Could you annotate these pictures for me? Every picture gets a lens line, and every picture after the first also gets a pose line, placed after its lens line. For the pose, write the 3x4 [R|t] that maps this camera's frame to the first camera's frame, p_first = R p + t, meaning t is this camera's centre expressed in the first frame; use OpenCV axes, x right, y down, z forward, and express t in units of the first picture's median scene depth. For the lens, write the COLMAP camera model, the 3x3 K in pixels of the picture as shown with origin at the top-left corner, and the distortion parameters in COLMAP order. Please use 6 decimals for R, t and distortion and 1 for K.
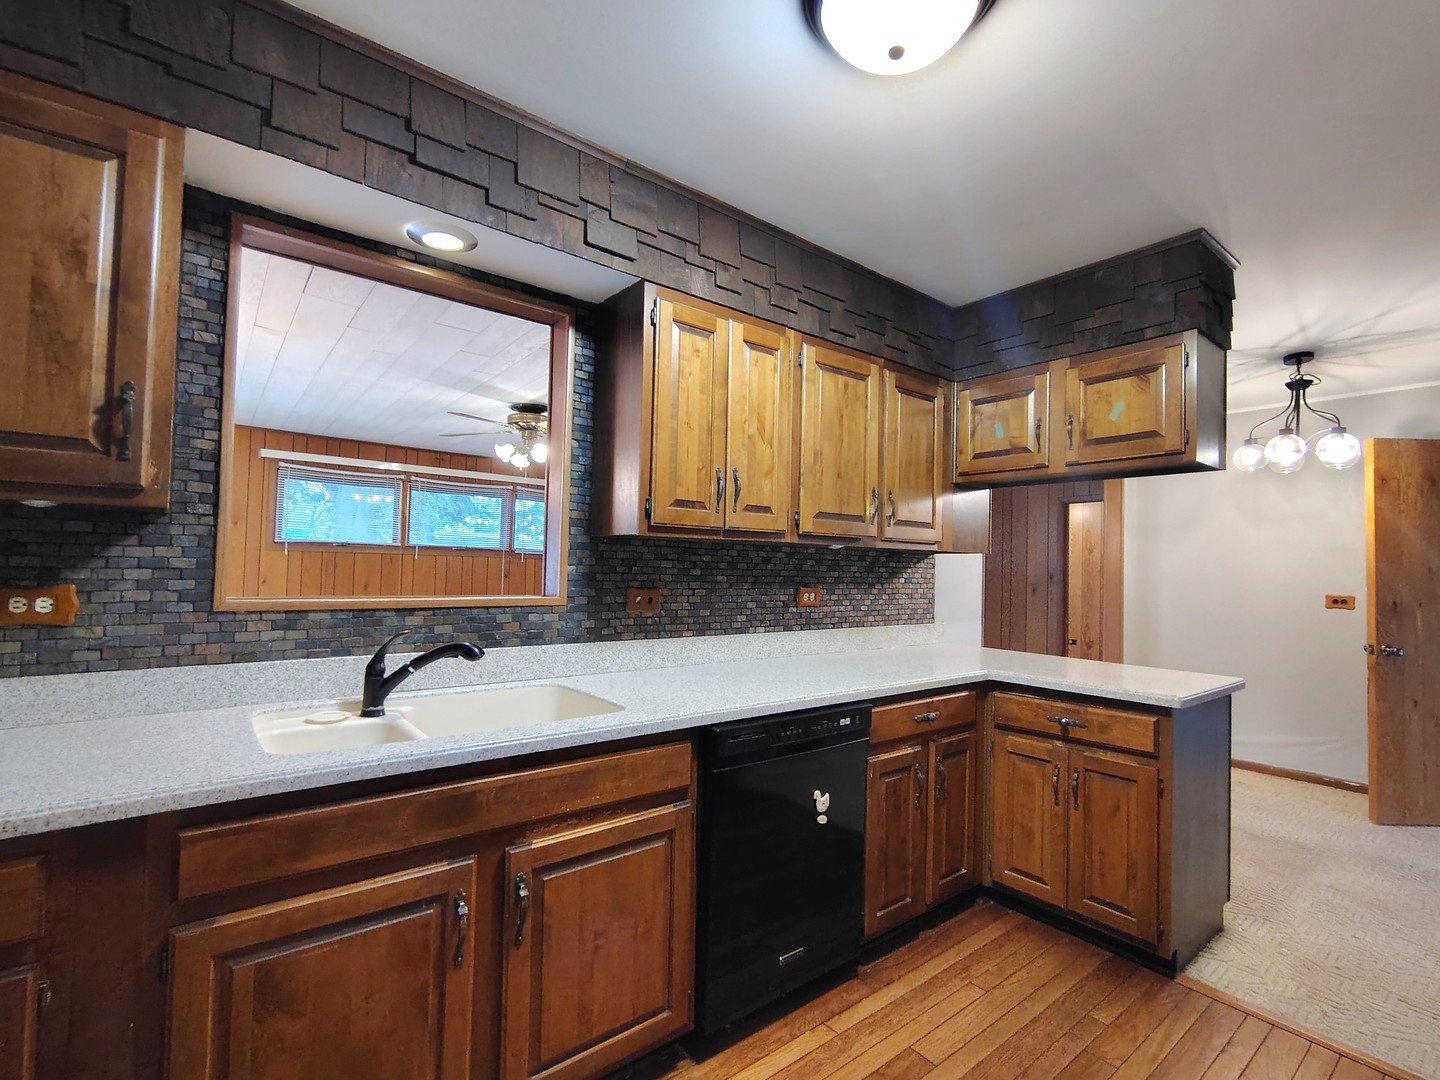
lens RADIAL K [[668.2, 0, 723.7], [0, 668.2, 547.9], [0, 0, 1]] dist [0.000255, -0.000123]
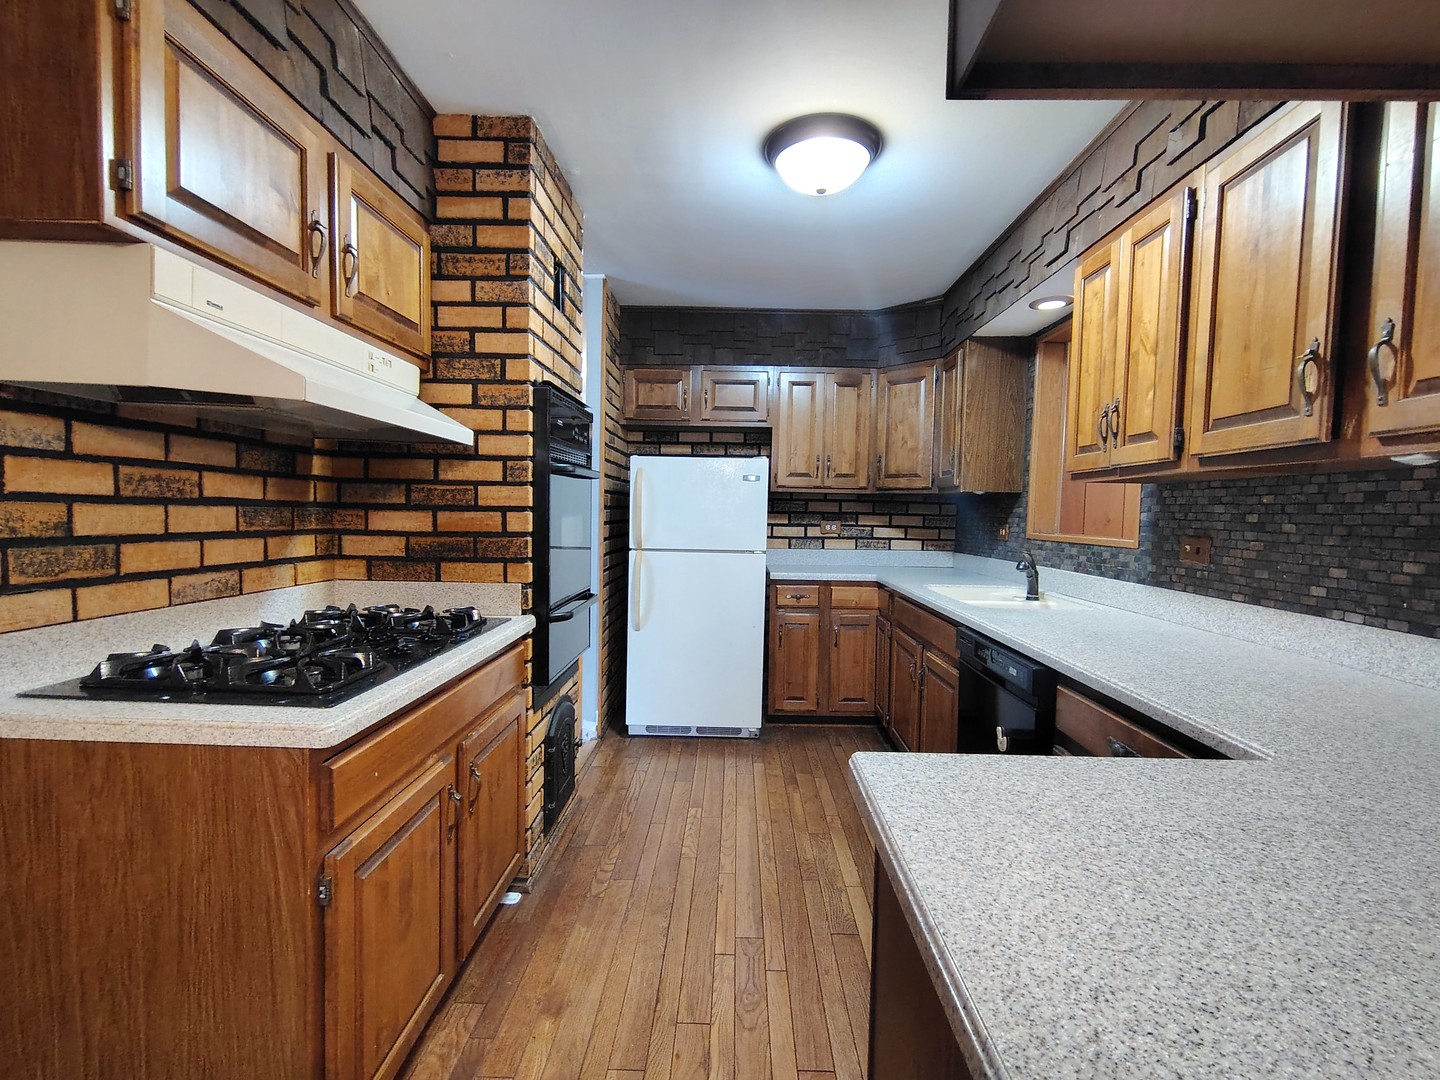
lens RADIAL K [[668.2, 0, 723.7], [0, 668.2, 547.9], [0, 0, 1]] dist [0.000255, -0.000123]
pose [[-0.636863, 0.008270, -0.770933, 1.375929], [-0.011151, 0.999739, 0.019936, 0.091216], [0.770896, 0.021294, -0.636604, 1.532751]]
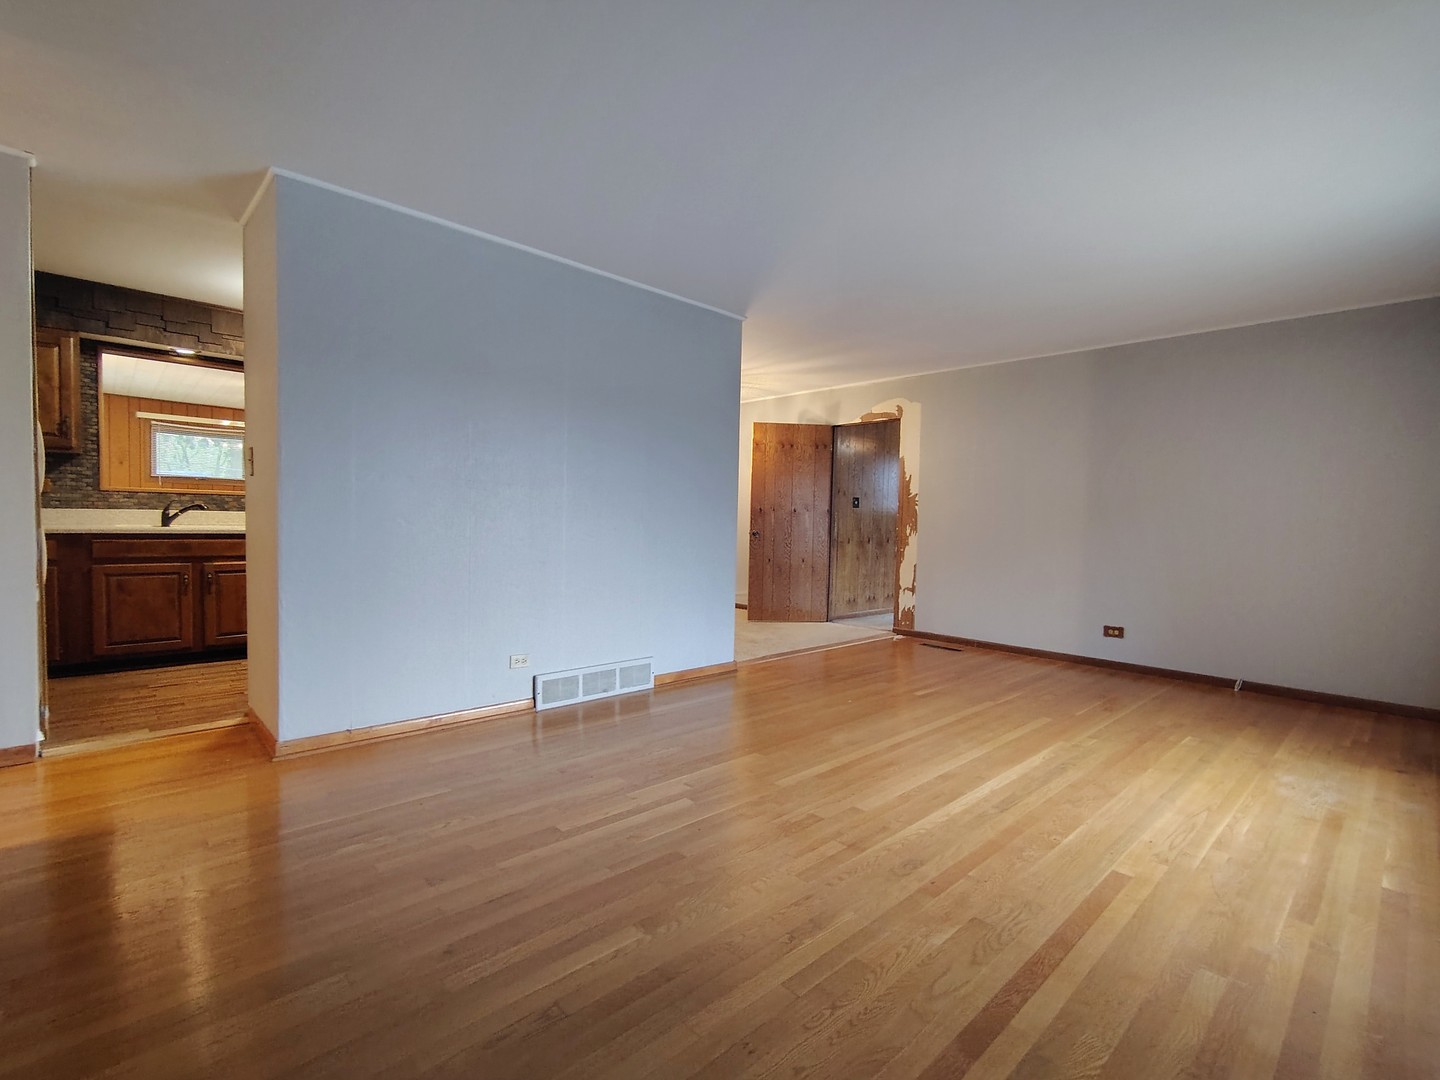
lens RADIAL K [[668.2, 0, 723.7], [0, 668.2, 547.9], [0, 0, 1]] dist [0.000255, -0.000123]
pose [[0.996431, -0.000917, 0.084408, 1.568235], [-0.005497, 0.997113, 0.075733, 0.105298], [-0.084234, -0.075927, 0.993549, -1.976678]]
